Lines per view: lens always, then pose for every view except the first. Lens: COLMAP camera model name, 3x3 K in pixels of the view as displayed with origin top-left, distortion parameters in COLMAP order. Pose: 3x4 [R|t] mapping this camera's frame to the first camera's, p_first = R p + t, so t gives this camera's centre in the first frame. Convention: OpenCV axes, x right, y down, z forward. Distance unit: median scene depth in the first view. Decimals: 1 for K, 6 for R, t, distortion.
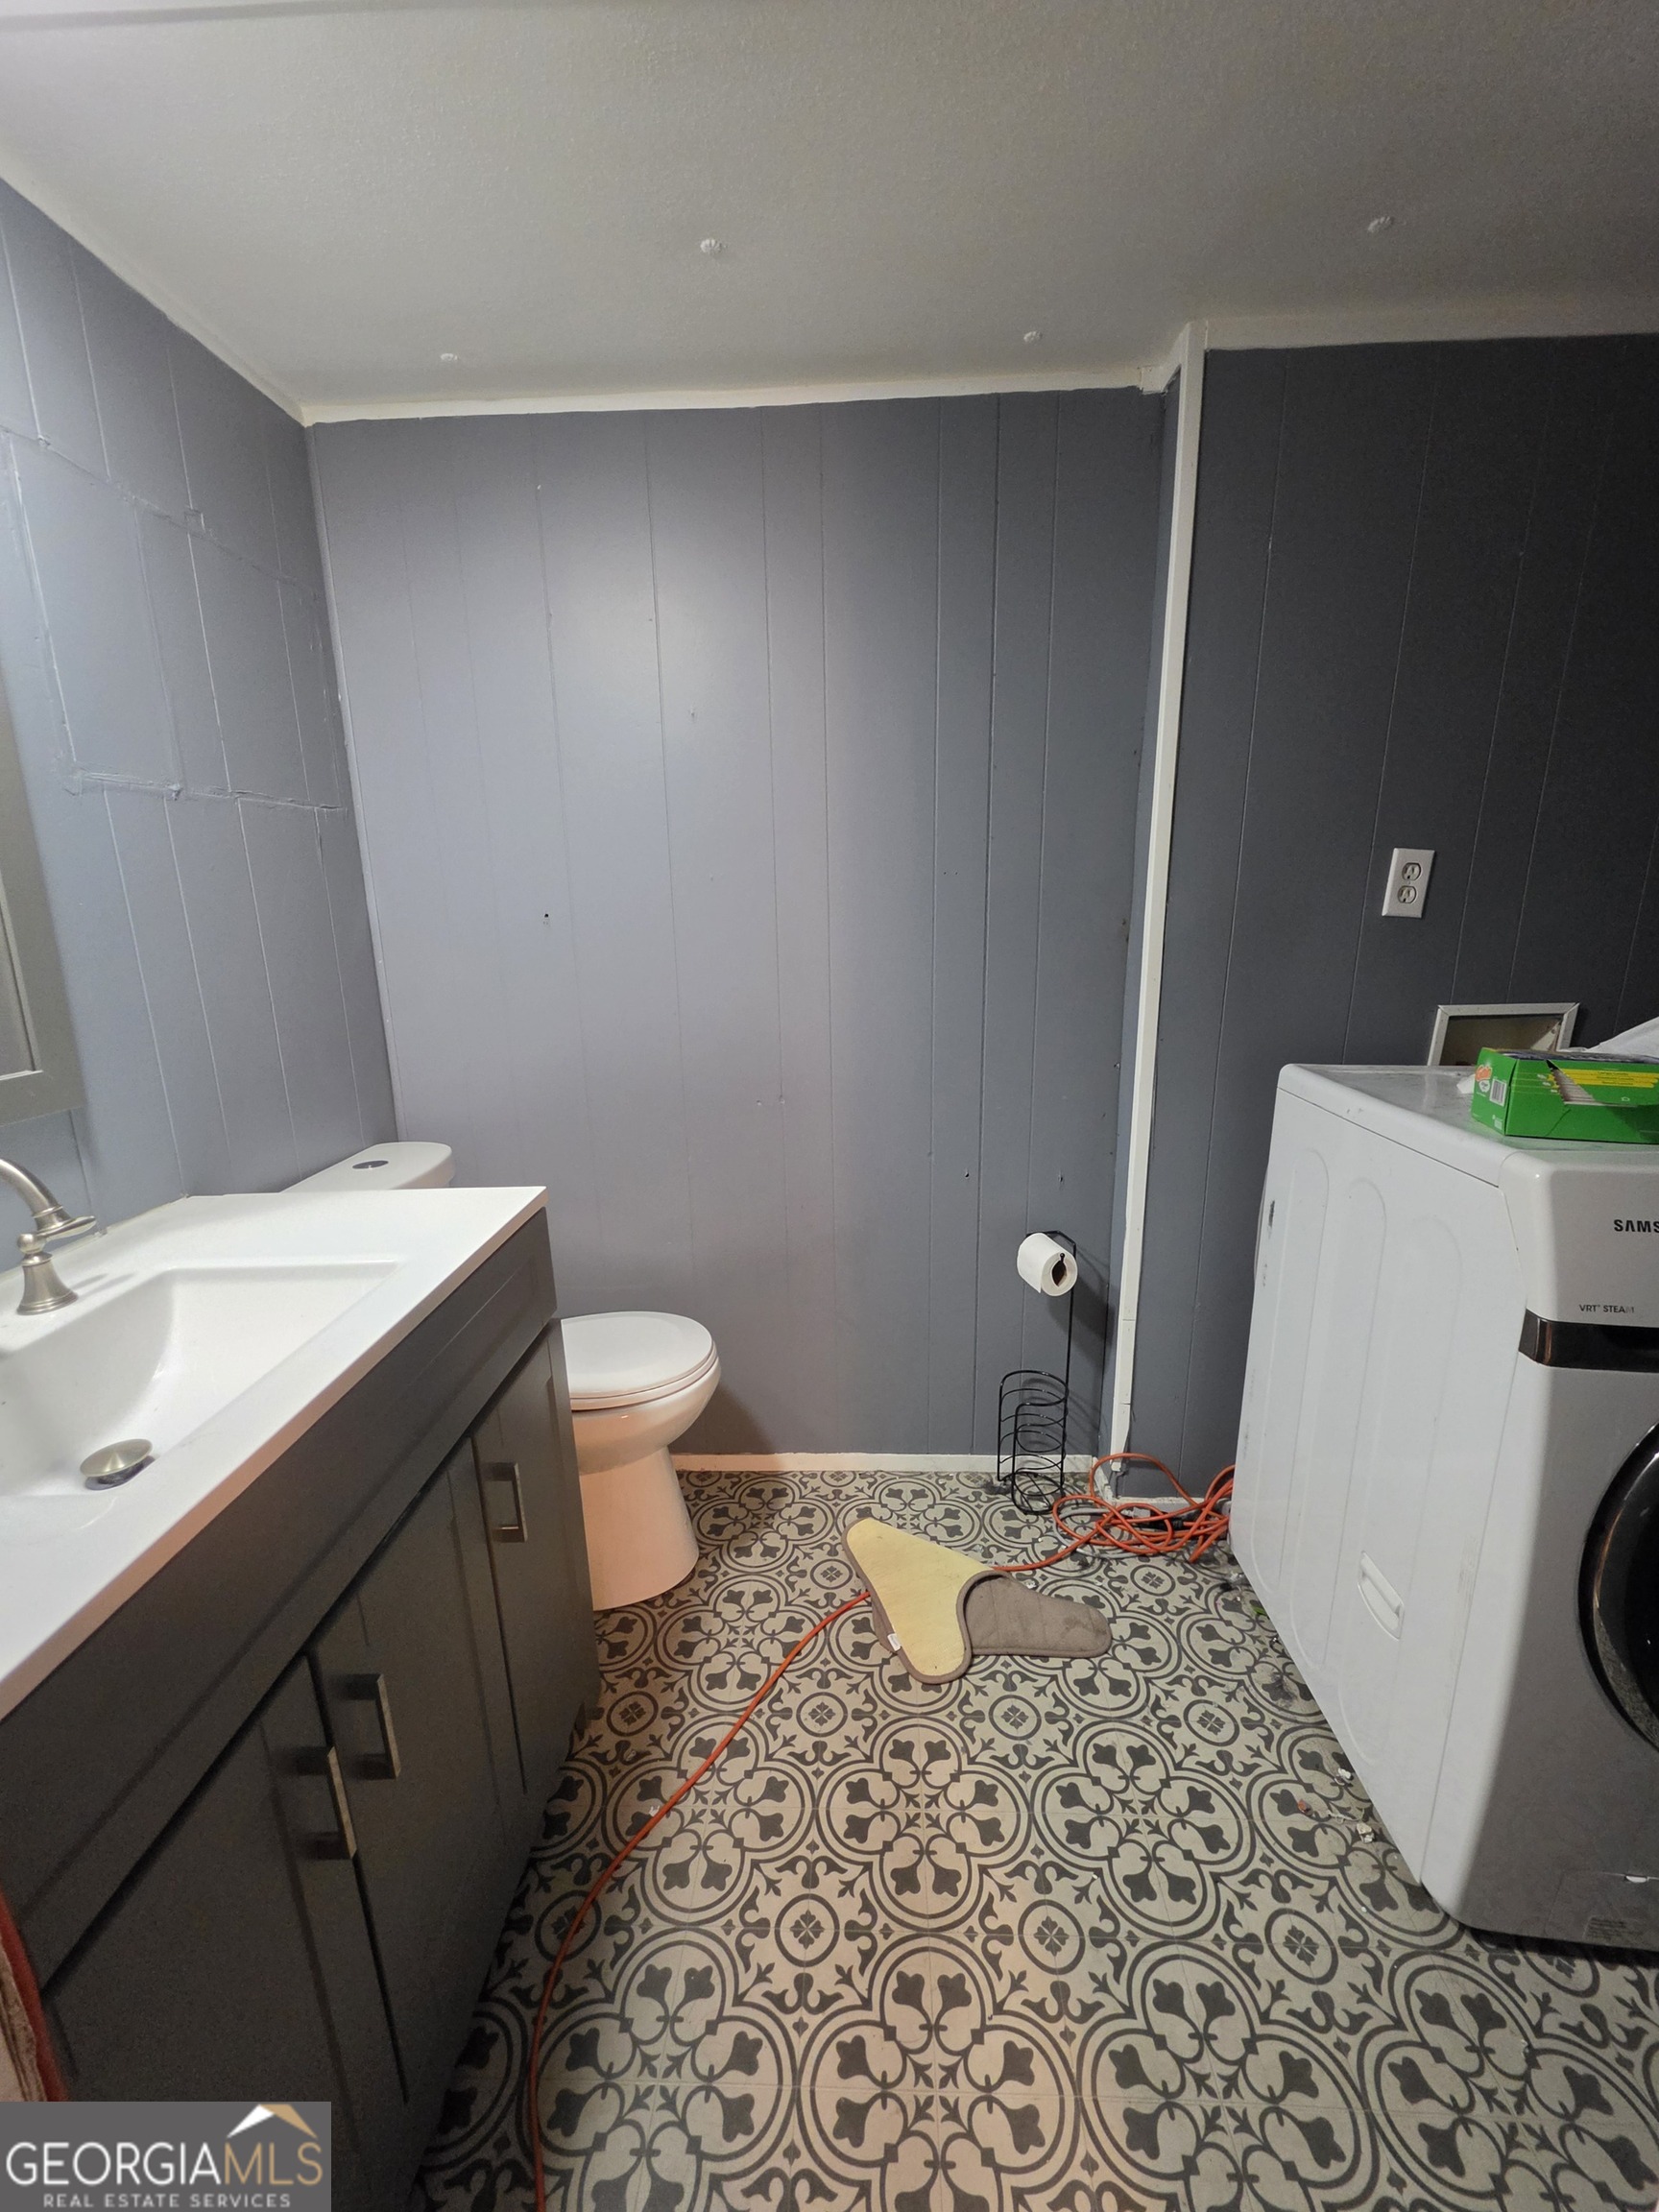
lens RADIAL K [[891.5, 0, 846.3], [0, 891.5, 1119.9], [0, 0, 1]] dist [0.001854, -0.000260]
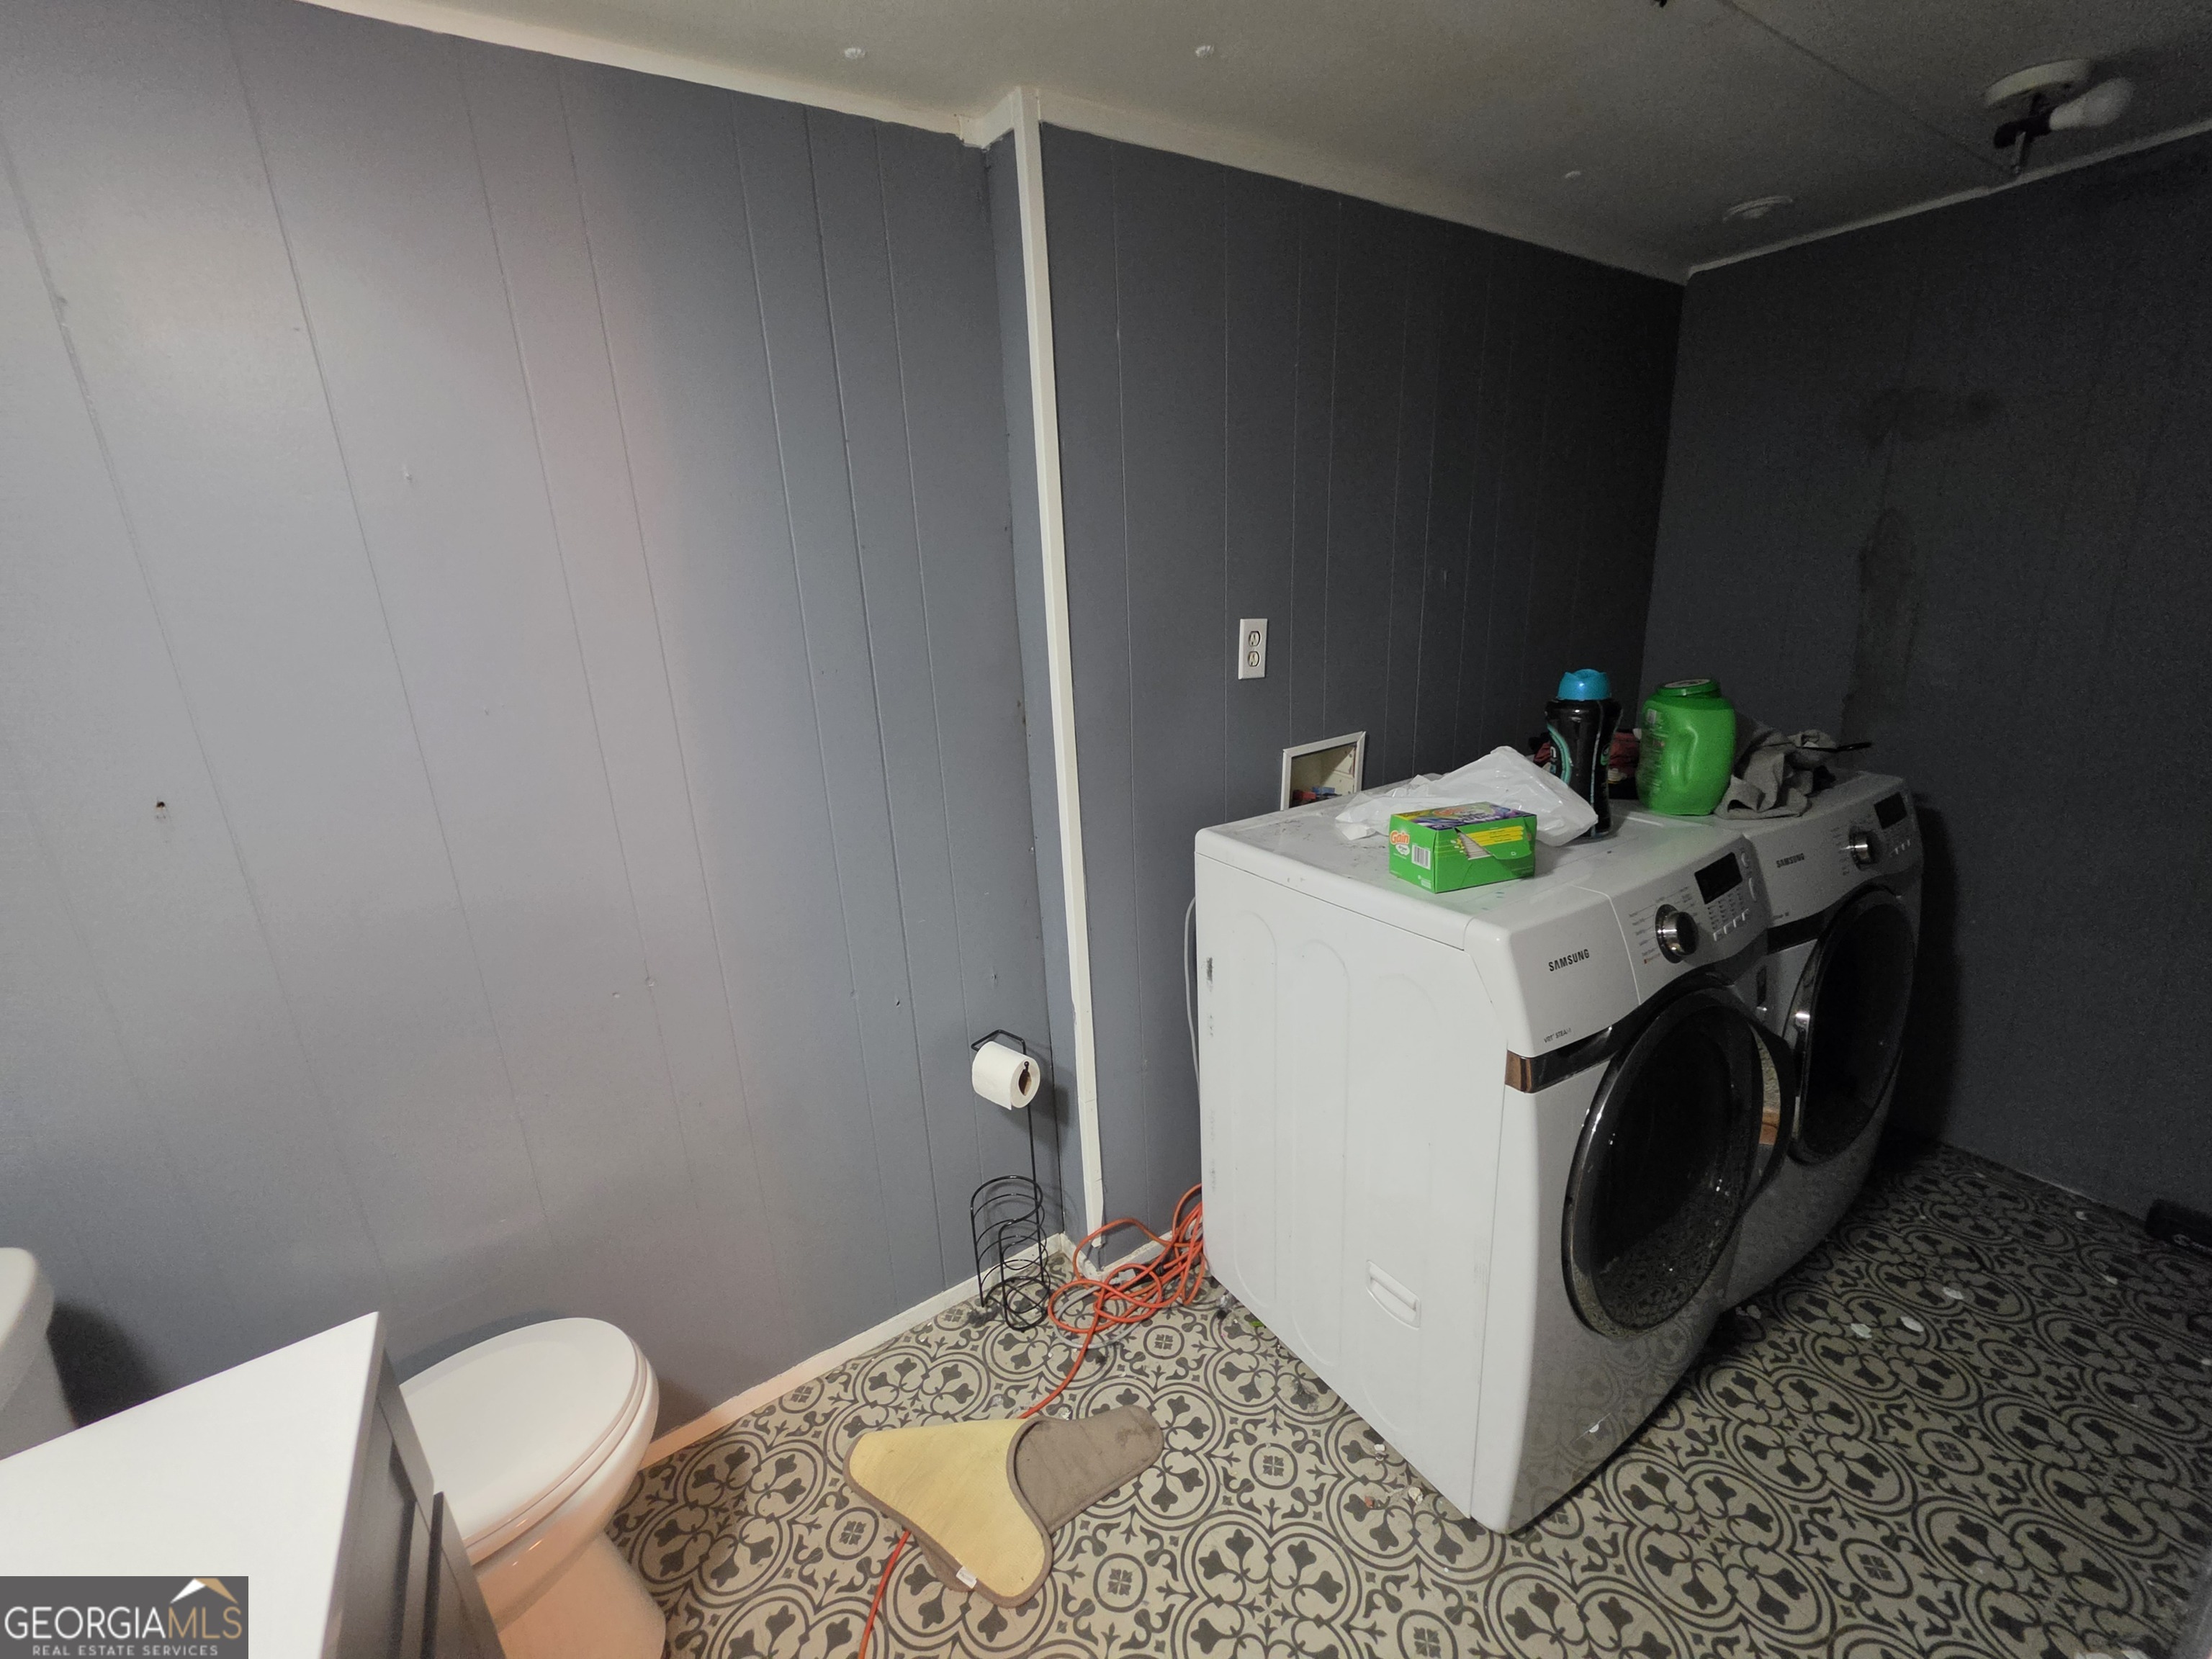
lens RADIAL K [[891.5, 0, 1110.8], [0, 891.5, 816.7], [0, 0, 1]] dist [0.001854, -0.000260]
pose [[0.815886, -0.187179, 0.547077, -0.158213], [0.177546, 0.981545, 0.071046, -0.163214], [-0.550279, 0.039166, 0.834062, 0.169646]]
